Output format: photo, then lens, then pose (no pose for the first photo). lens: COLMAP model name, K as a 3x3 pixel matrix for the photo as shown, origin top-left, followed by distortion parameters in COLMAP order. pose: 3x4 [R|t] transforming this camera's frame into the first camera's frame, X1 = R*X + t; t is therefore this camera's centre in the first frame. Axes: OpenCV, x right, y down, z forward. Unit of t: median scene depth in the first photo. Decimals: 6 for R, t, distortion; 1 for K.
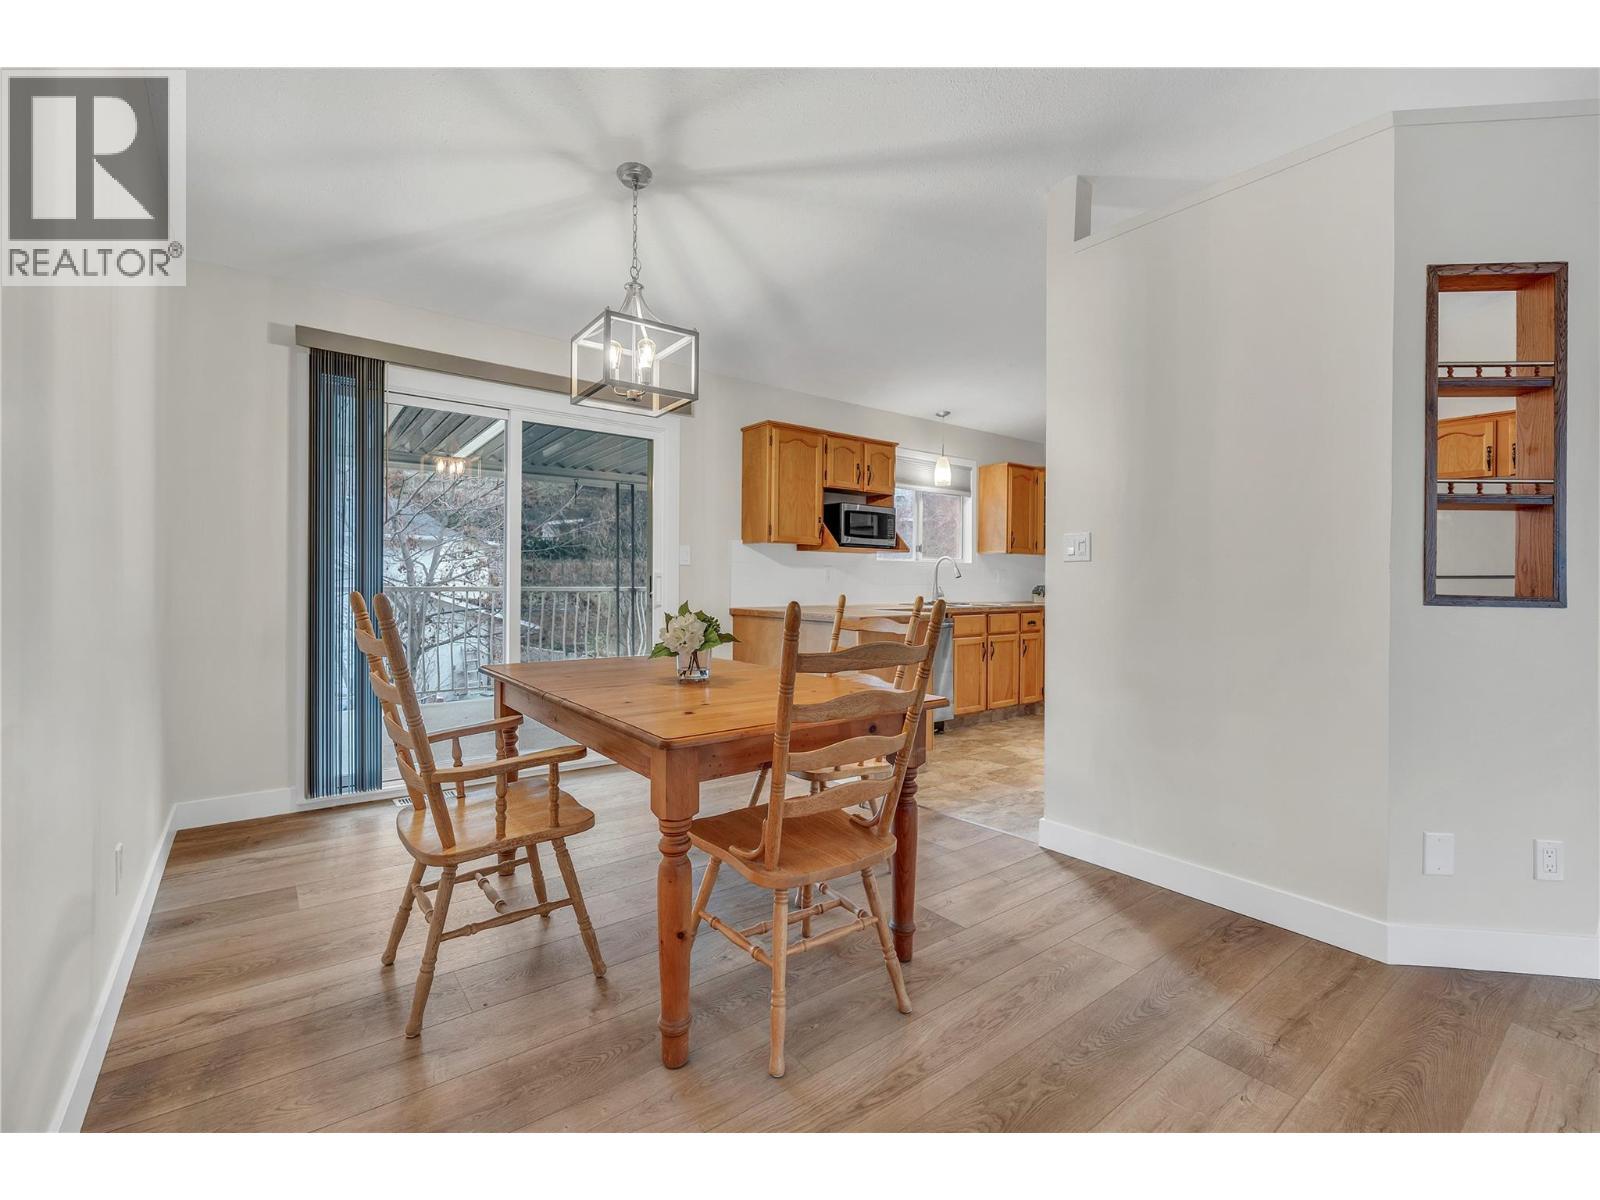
lens RADIAL K [[704.0, 0, 797.6], [0, 704.0, 592.7], [0, 0, 1]] dist [-0.001199, 0.000248]
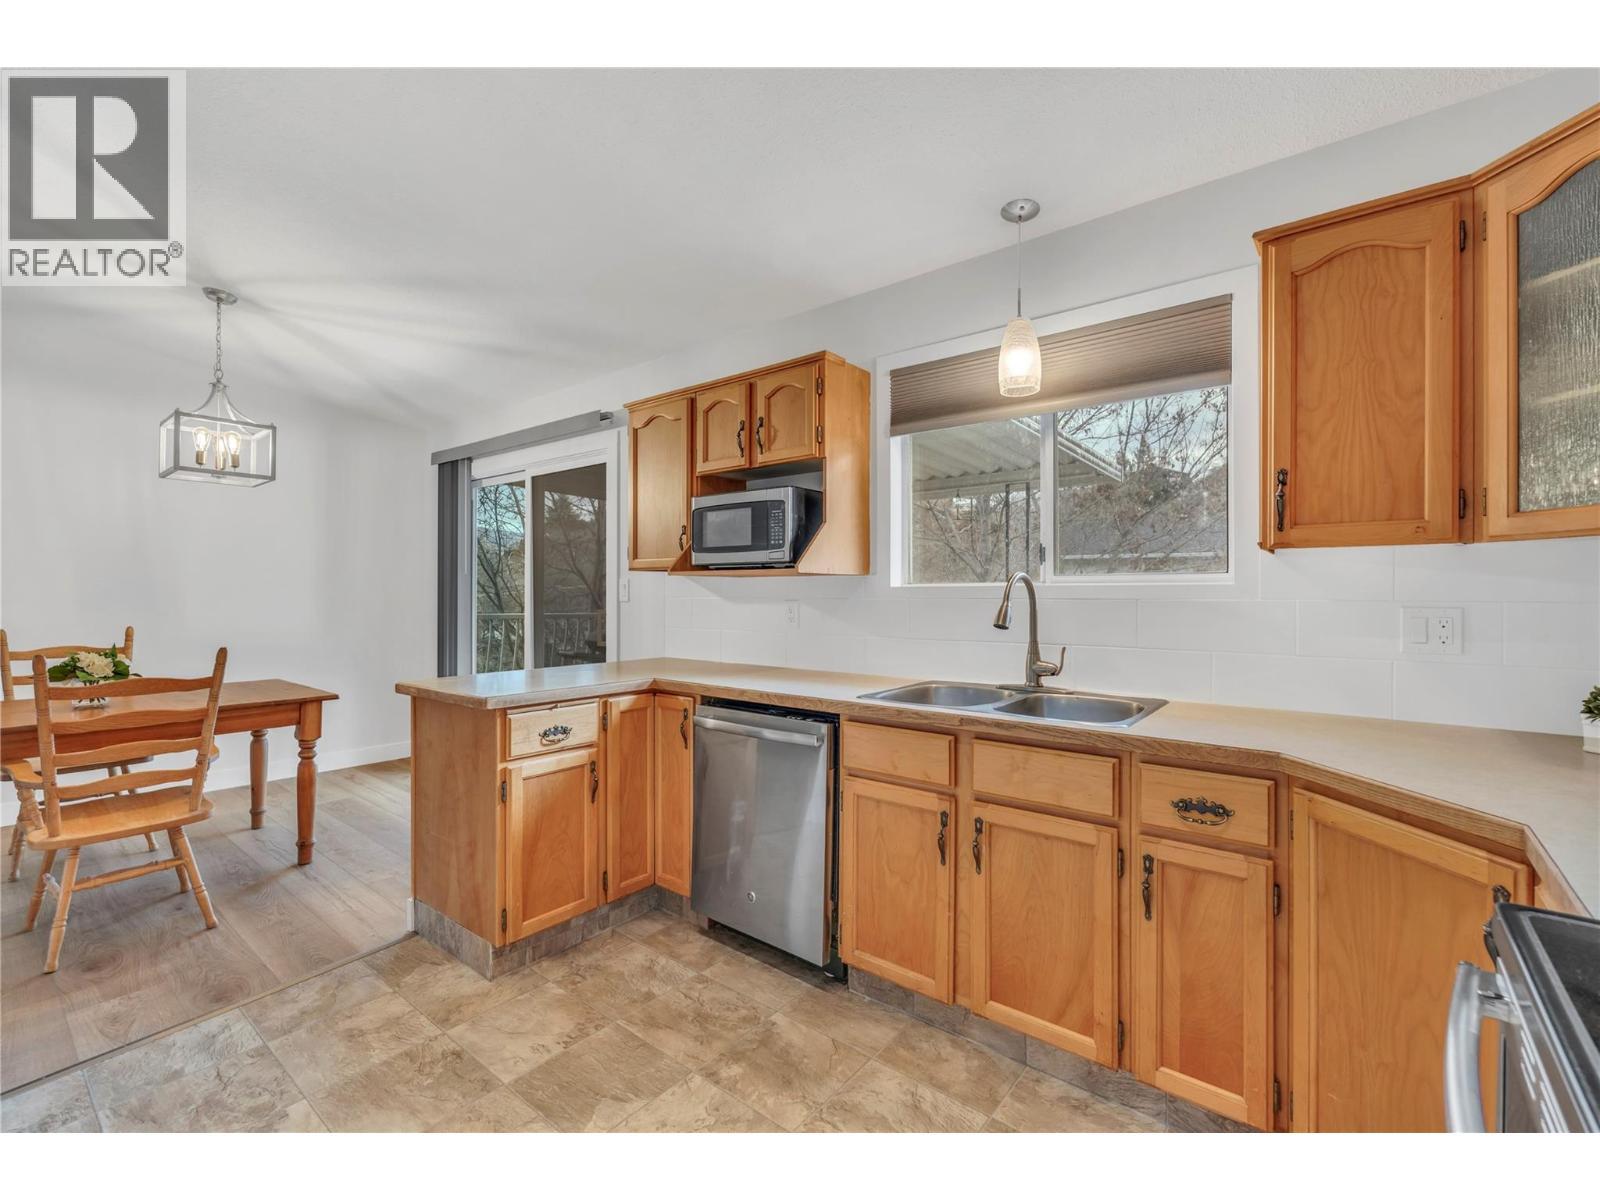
lens RADIAL K [[704.0, 0, 797.6], [0, 704.0, 592.7], [0, 0, 1]] dist [-0.001199, 0.000248]
pose [[0.238595, -0.006510, -0.971097, 0.649216], [-0.017648, 0.999783, -0.011039, -0.039470], [0.970959, 0.019772, 0.238428, 0.914694]]
